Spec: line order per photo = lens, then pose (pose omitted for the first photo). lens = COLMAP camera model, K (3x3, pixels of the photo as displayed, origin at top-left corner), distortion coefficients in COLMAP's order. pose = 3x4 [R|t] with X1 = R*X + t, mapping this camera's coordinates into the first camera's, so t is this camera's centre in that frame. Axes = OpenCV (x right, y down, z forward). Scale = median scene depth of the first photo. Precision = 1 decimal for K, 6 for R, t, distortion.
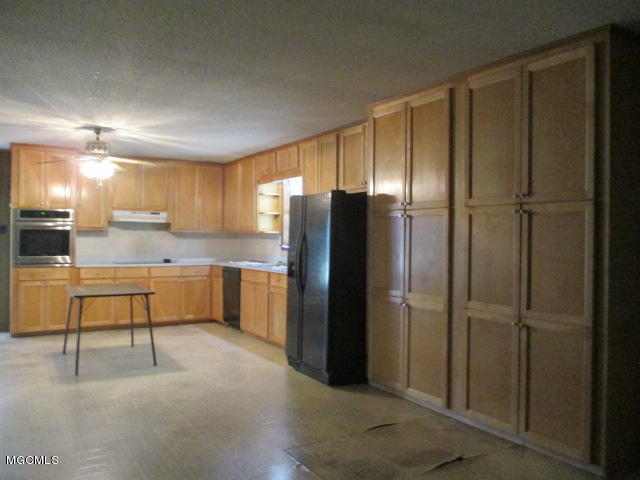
lens RADIAL K [[527.9, 0, 318.2], [0, 527.9, 240.8], [0, 0, 1]] dist [-0.036138, 0.025878]
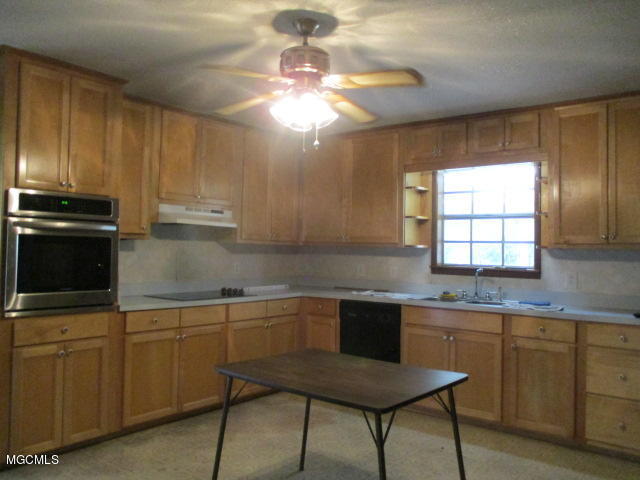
lens RADIAL K [[527.9, 0, 321.3], [0, 527.9, 238.1], [0, 0, 1]] dist [-0.036138, 0.025878]
pose [[0.942249, 0.016822, 0.334489, -0.426912], [-0.008428, 0.999612, -0.026531, -0.008119], [-0.334806, 0.022179, 0.942026, 0.429764]]
